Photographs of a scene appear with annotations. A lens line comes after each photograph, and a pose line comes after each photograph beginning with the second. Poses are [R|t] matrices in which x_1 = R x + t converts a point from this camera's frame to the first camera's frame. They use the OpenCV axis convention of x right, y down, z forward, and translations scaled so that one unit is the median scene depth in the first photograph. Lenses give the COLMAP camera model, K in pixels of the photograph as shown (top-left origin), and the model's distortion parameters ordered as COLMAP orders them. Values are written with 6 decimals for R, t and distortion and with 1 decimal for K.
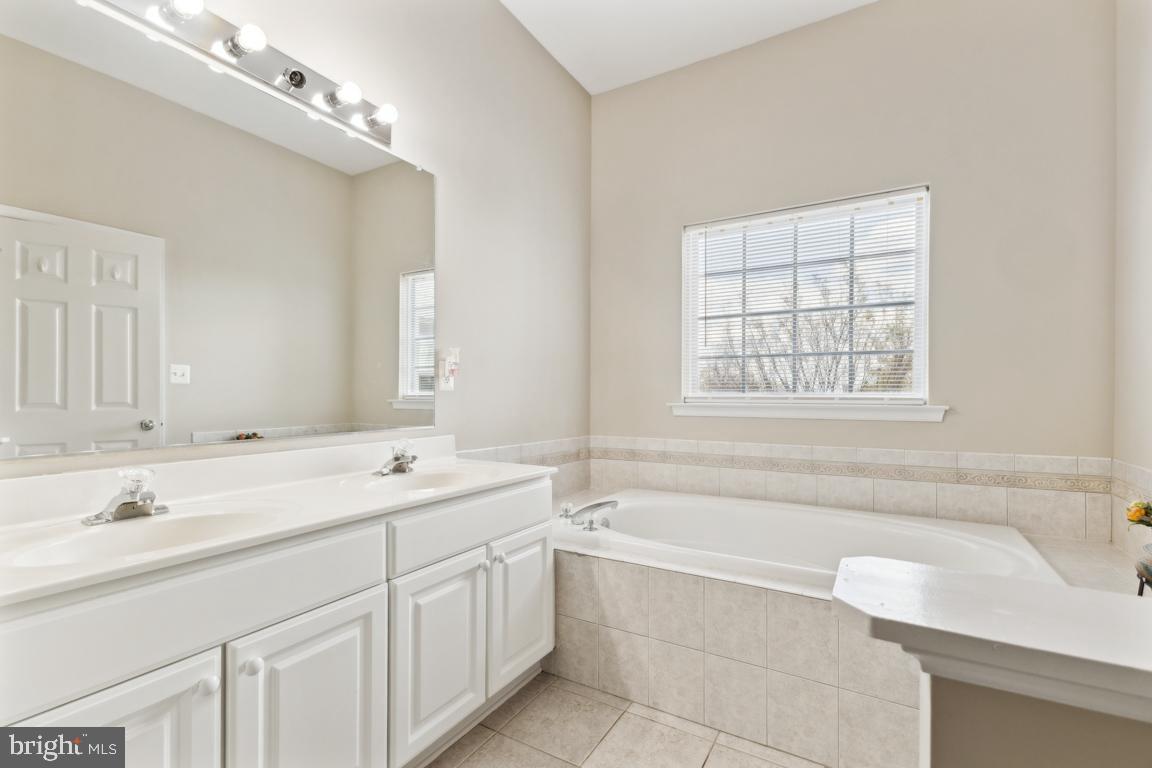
lens RADIAL K [[521.5, 0, 578.6], [0, 521.5, 391.0], [0, 0, 1]] dist [0.014931, -0.000349]
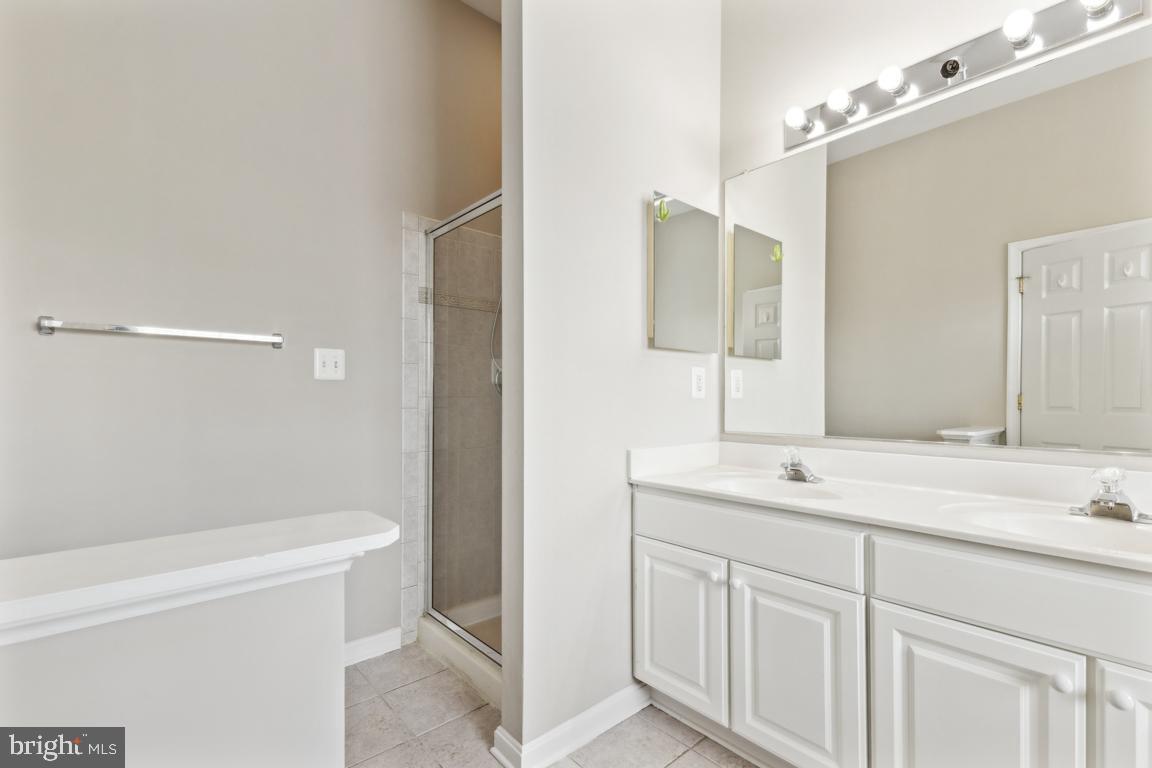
lens RADIAL K [[521.5, 0, 580.3], [0, 521.5, 392.1], [0, 0, 1]] dist [0.014931, -0.000349]
pose [[-0.321767, -0.012775, -0.946733, 0.690569], [0.005810, 0.999864, -0.015467, 0.007802], [0.946801, -0.010477, -0.321649, 0.810179]]
